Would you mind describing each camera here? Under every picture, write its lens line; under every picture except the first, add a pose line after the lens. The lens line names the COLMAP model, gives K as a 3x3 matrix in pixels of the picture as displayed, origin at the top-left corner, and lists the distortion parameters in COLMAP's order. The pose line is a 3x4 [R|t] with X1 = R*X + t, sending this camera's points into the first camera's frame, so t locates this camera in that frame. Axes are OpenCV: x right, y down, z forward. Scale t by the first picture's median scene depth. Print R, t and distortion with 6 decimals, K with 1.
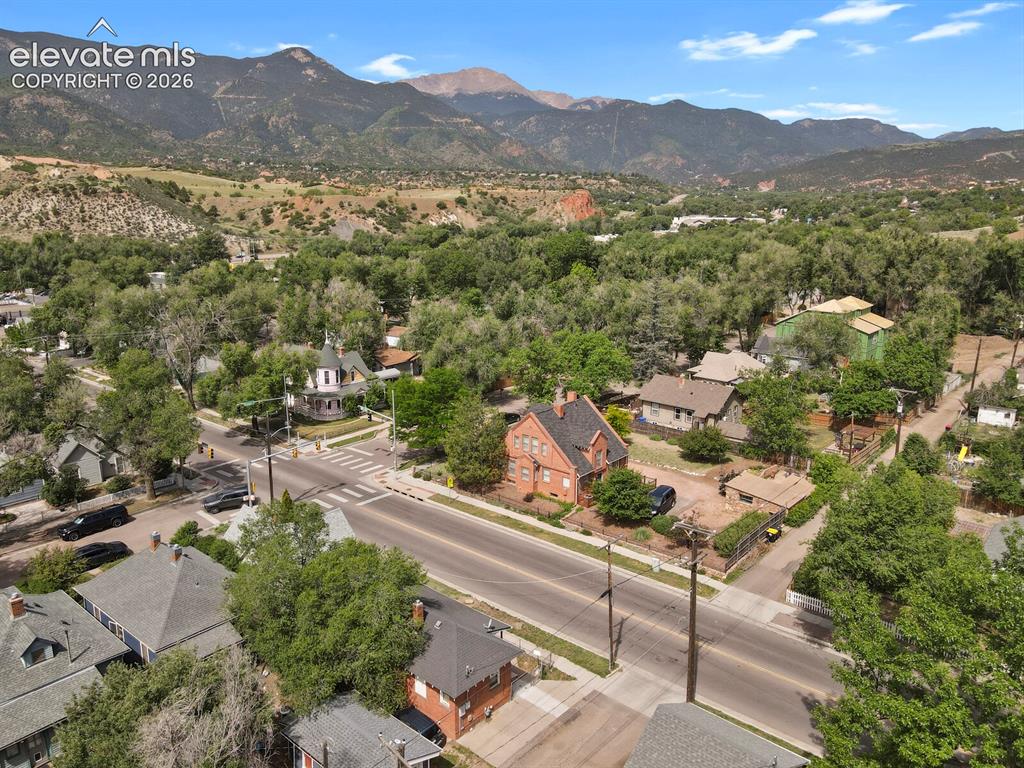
lens RADIAL K [[747.0, 0, 512.0], [0, 747.0, 384.0], [0, 0, 1]] dist [0.010700, 0.008537]
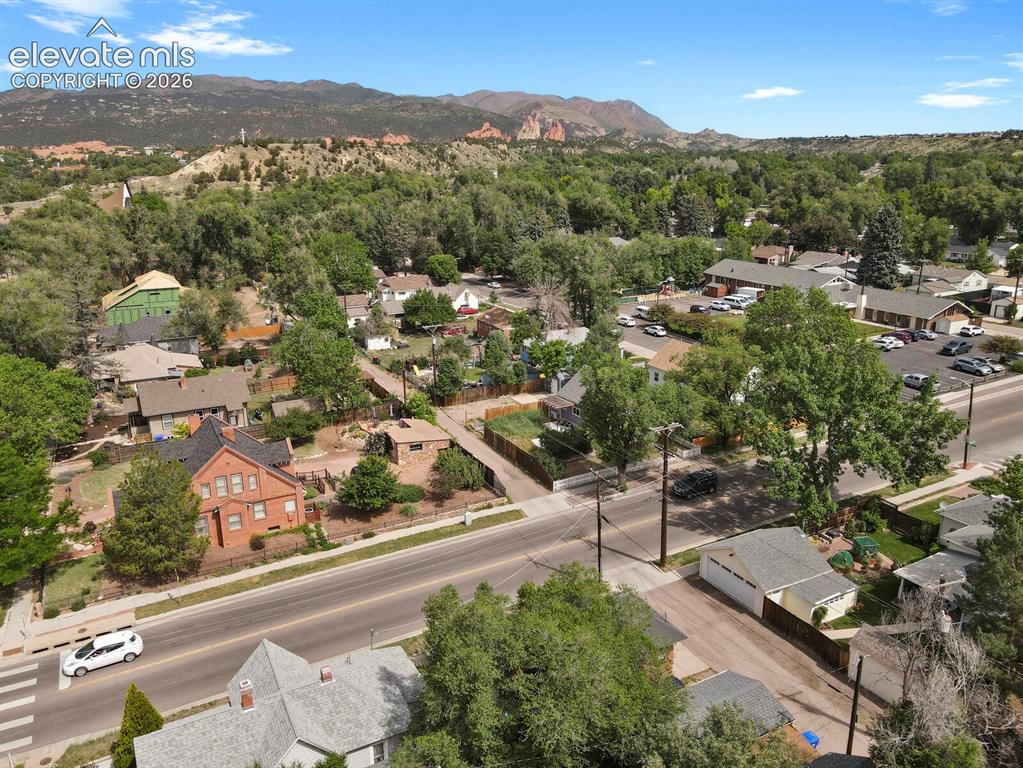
lens RADIAL K [[746.3, 0, 511.5], [0, 746.3, 384.0], [0, 0, 1]] dist [0.010700, 0.008537]
pose [[0.355770, -0.265022, 0.896209, -0.572729], [0.230933, 0.954142, 0.190480, -0.107073], [-0.905592, 0.139197, 0.400658, 0.410173]]
